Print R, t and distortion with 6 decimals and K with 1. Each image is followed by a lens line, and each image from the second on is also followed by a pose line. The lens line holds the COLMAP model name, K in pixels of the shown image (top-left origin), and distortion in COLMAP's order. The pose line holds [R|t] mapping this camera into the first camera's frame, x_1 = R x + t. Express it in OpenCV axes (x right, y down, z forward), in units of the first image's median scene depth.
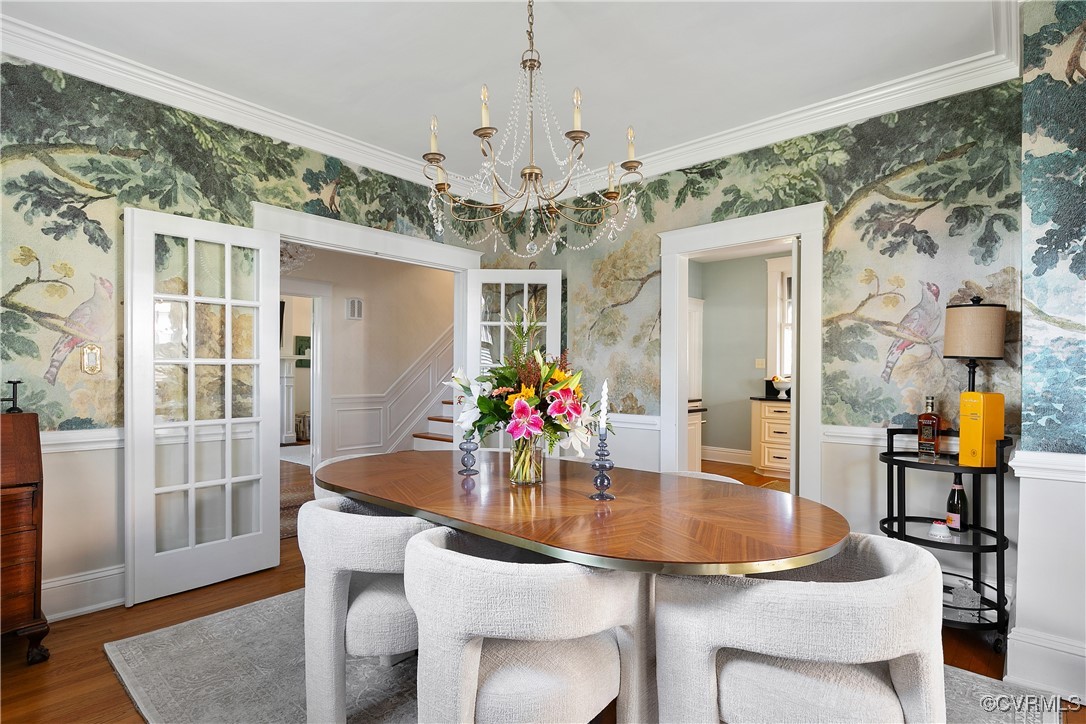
lens RADIAL K [[546.3, 0, 535.9], [0, 546.3, 372.2], [0, 0, 1]] dist [-0.011287, -0.001471]
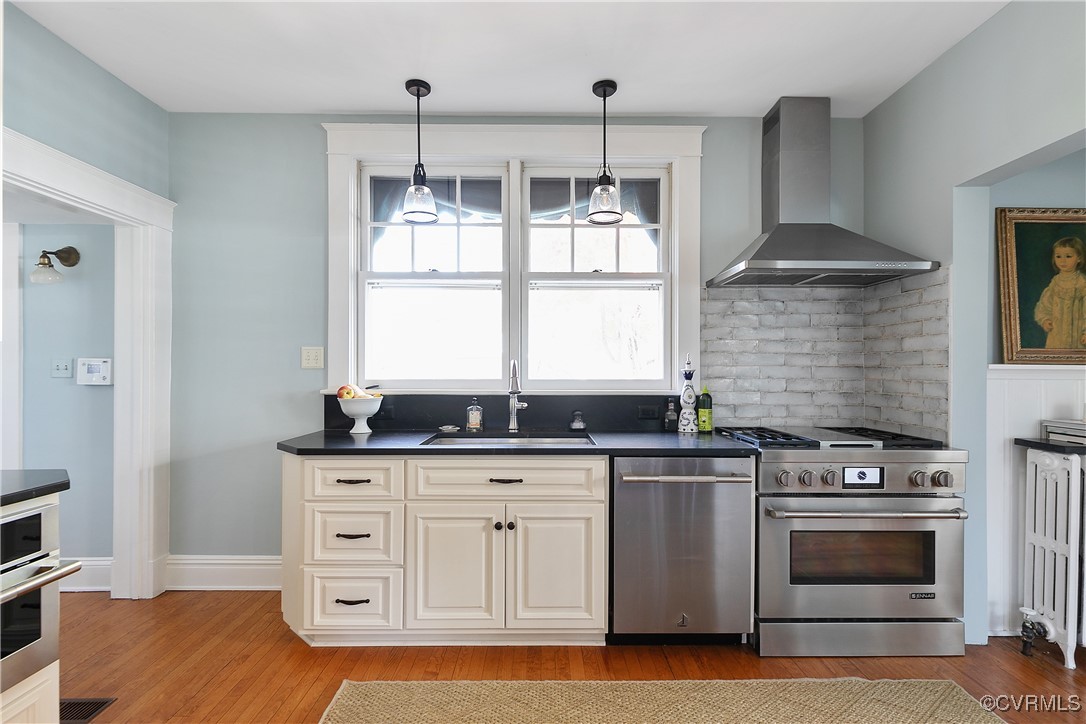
lens RADIAL K [[495.6, 0, 543.3], [0, 495.6, 372.8], [0, 0, 1]] dist [0.013995, -0.002674]
pose [[0.731455, -0.008681, 0.681834, 0.600276], [0.004723, 0.999959, 0.007665, -0.011652], [-0.681873, -0.002387, 0.731467, 1.267350]]
